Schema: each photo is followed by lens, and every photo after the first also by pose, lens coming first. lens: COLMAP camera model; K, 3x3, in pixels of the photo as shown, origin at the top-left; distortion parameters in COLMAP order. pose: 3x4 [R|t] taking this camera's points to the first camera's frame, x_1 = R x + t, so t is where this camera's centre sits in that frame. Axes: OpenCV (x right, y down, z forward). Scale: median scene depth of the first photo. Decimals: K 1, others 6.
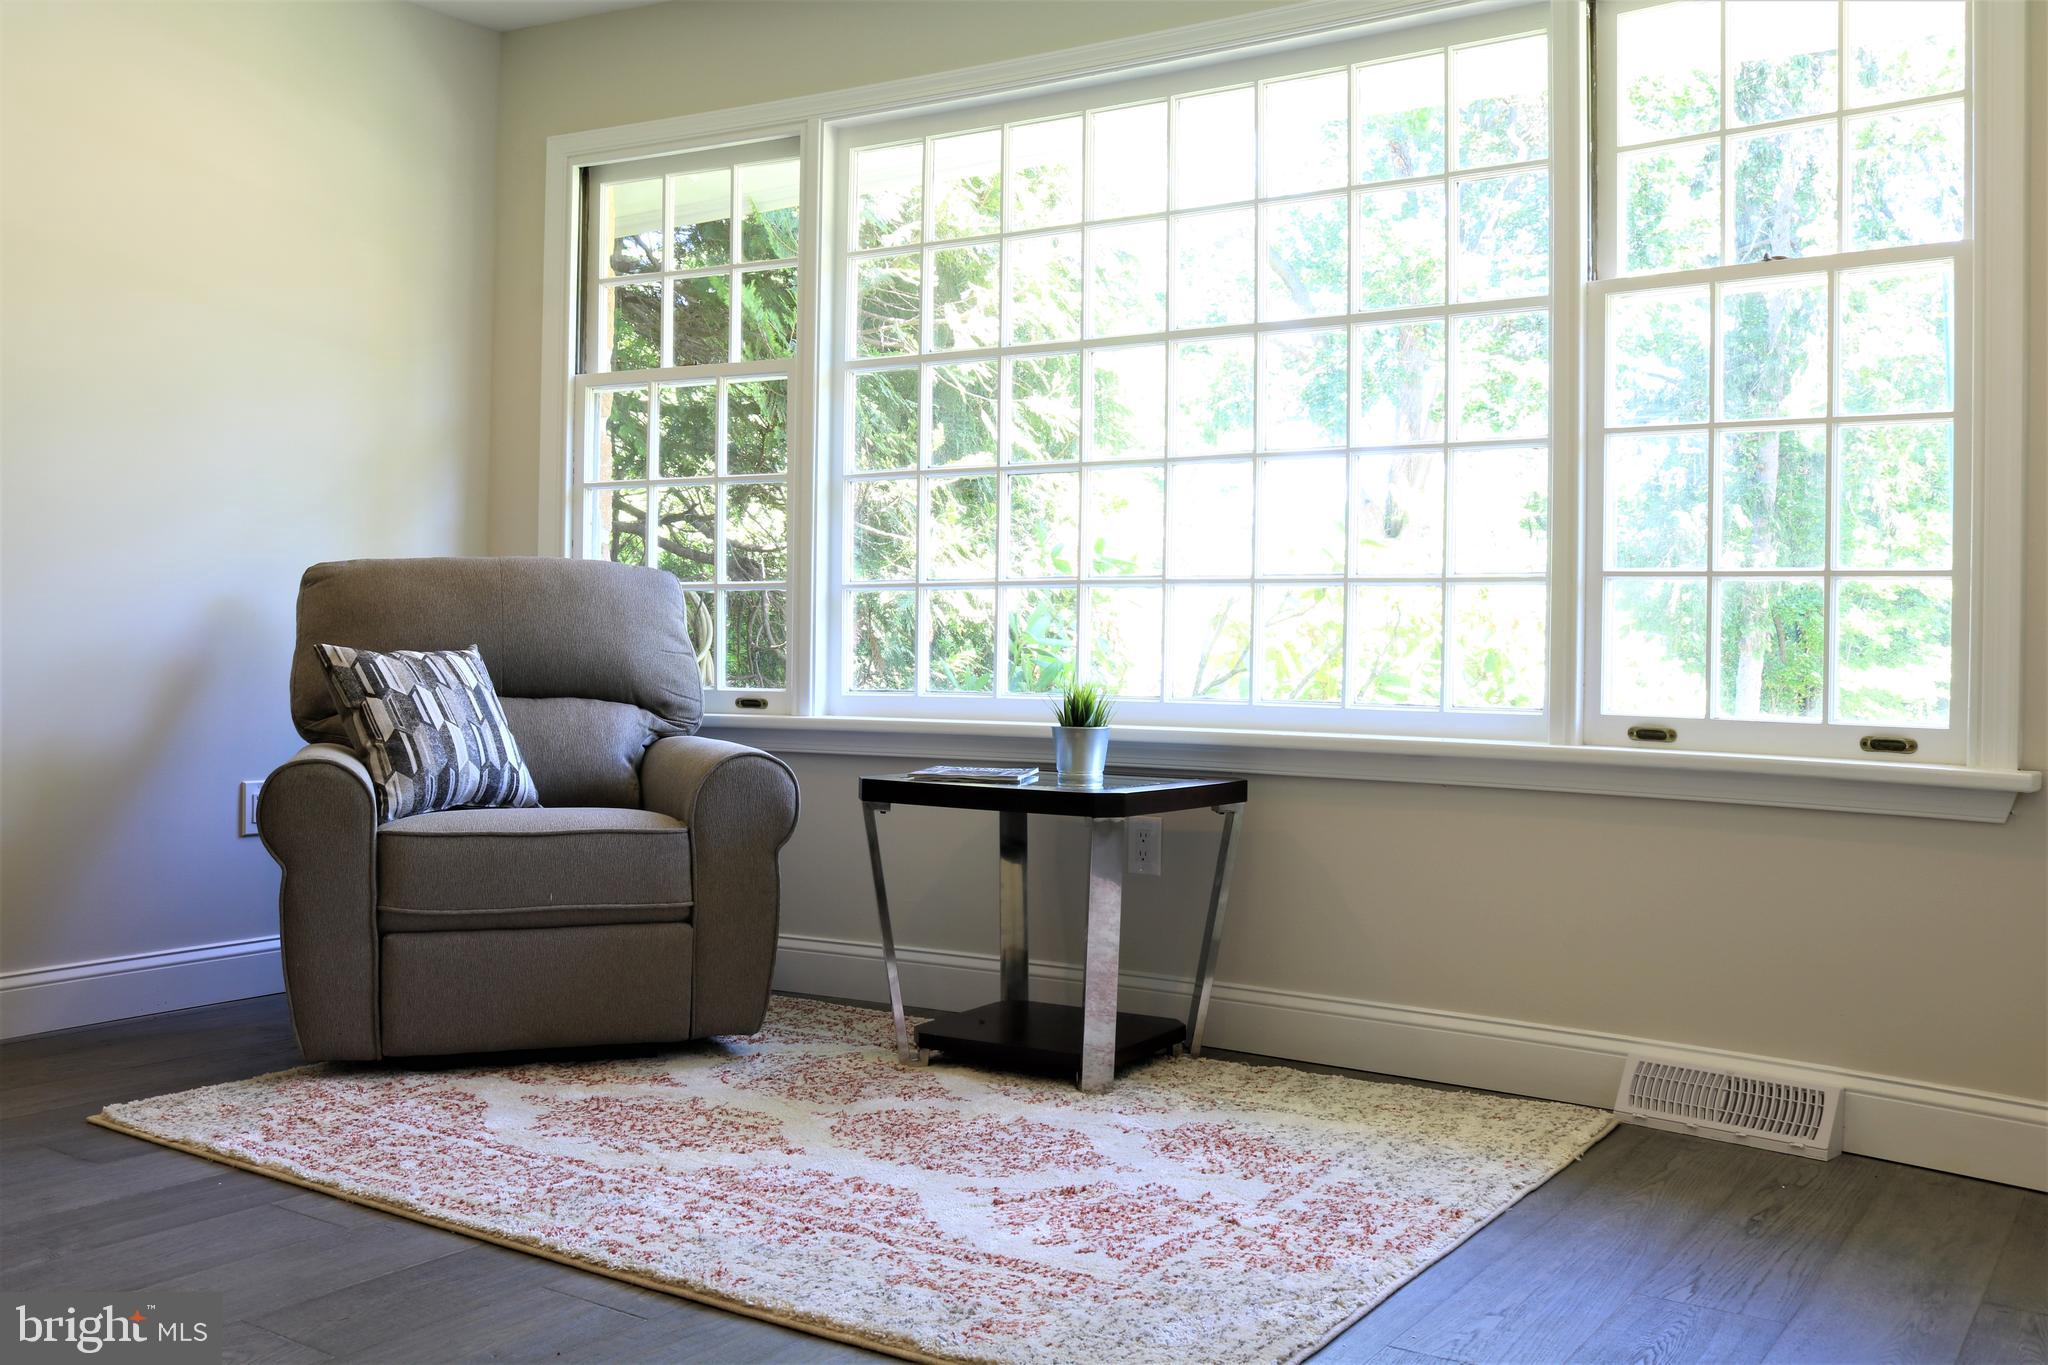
lens RADIAL K [[1910.0, 0, 1023.1], [0, 1910.0, 667.4], [0, 0, 1]] dist [-0.051154, 0.000000]
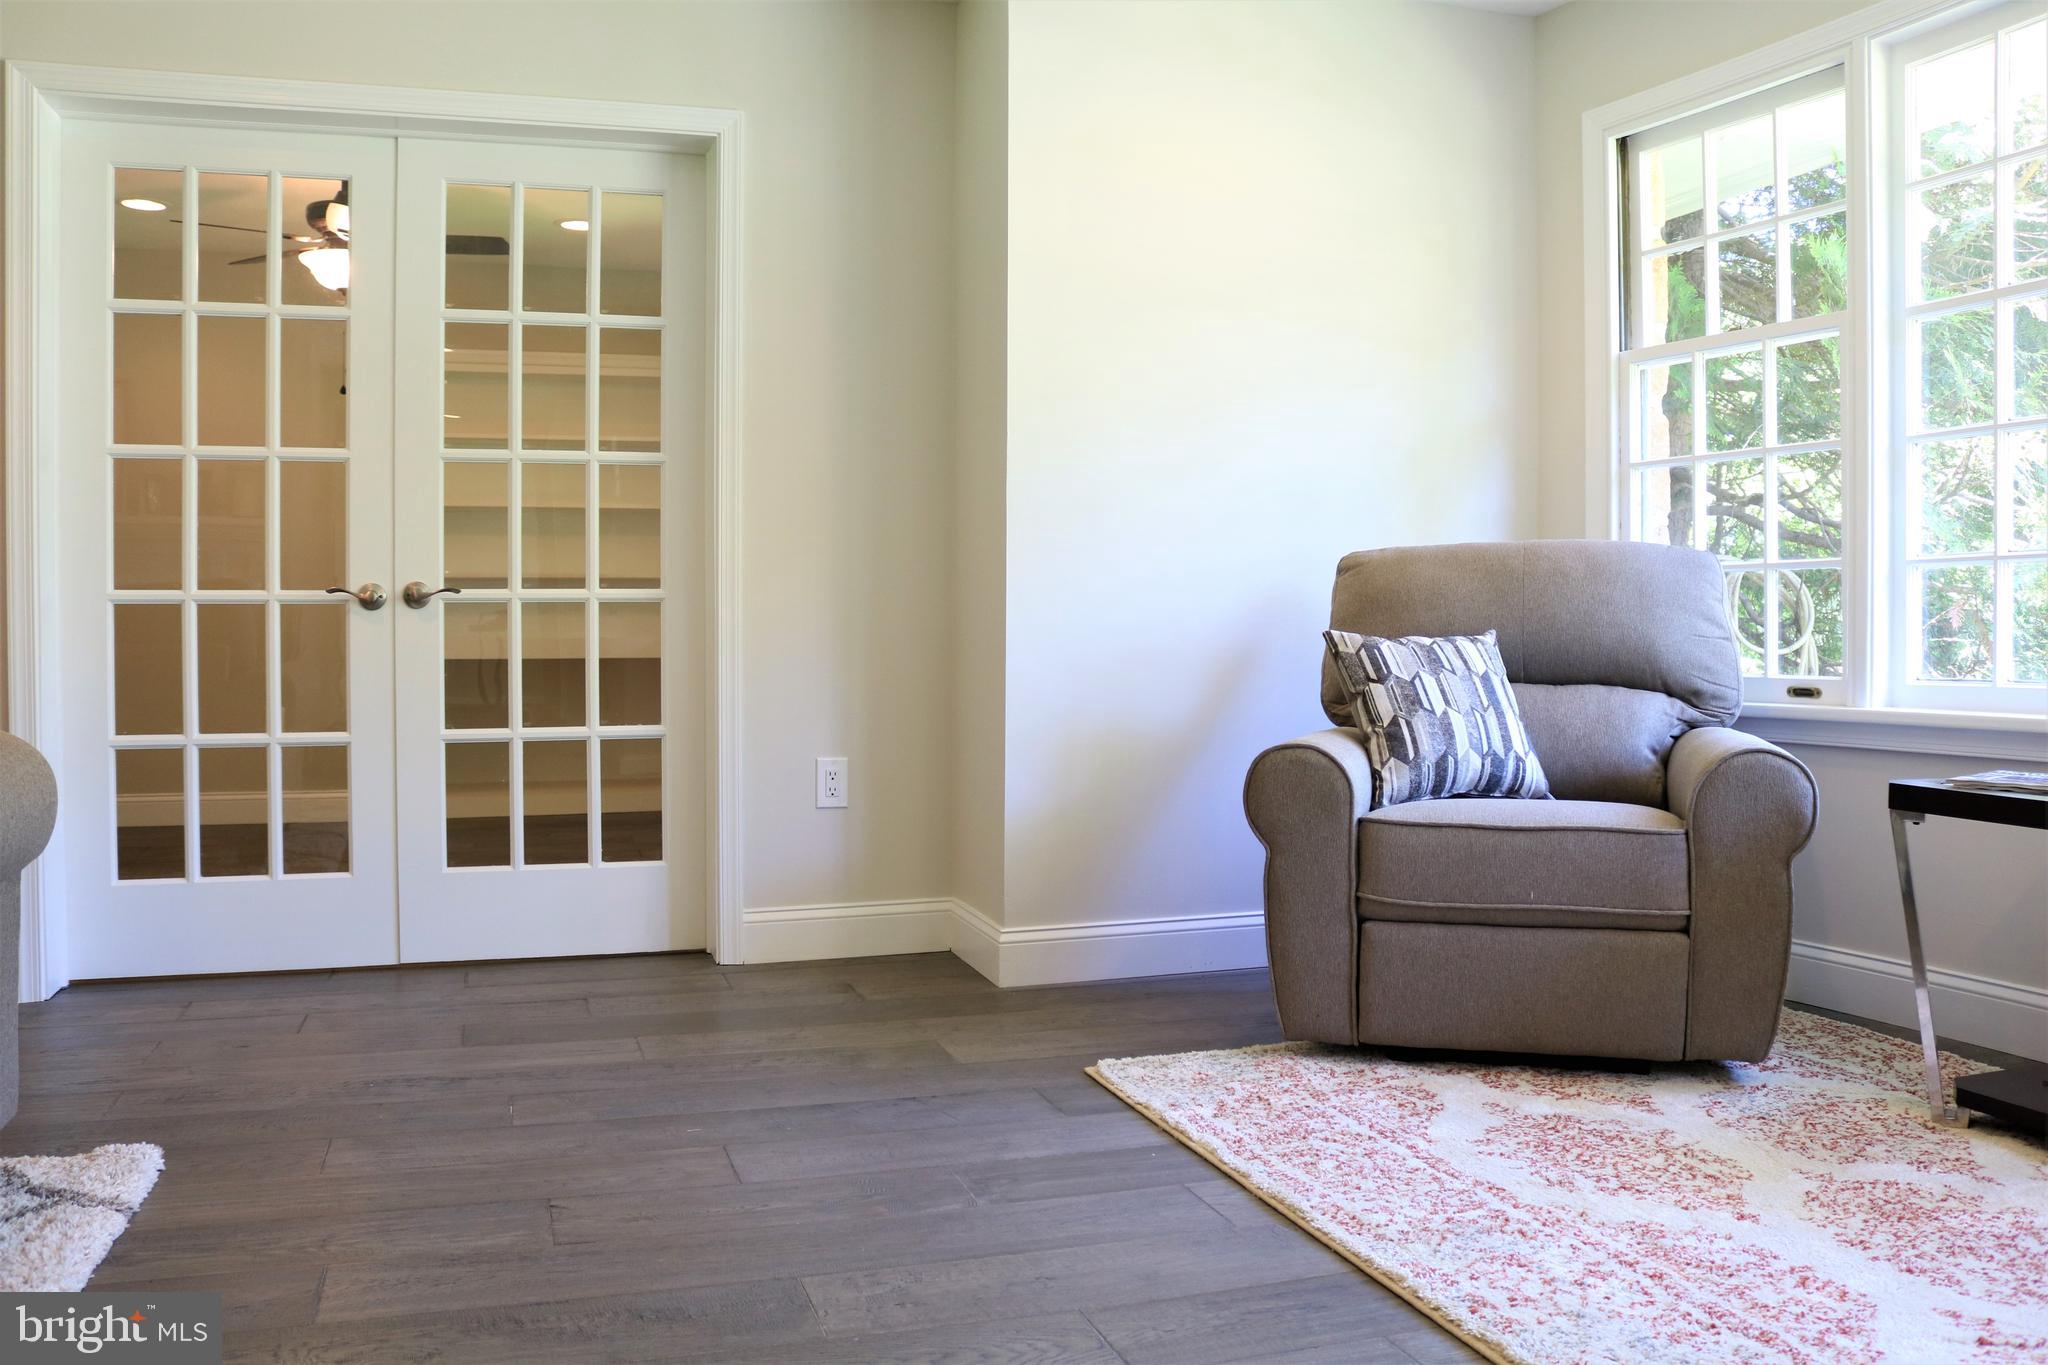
lens RADIAL K [[1734.1, 0, 1006.6], [0, 1734.1, 666.0], [0, 0, 1]] dist [-0.144549, 0.127869]
pose [[0.793583, 0.003992, -0.608449, 0.059980], [0.000508, 0.999974, 0.007223, 0.000122], [0.608462, -0.006042, 0.793560, 0.159651]]
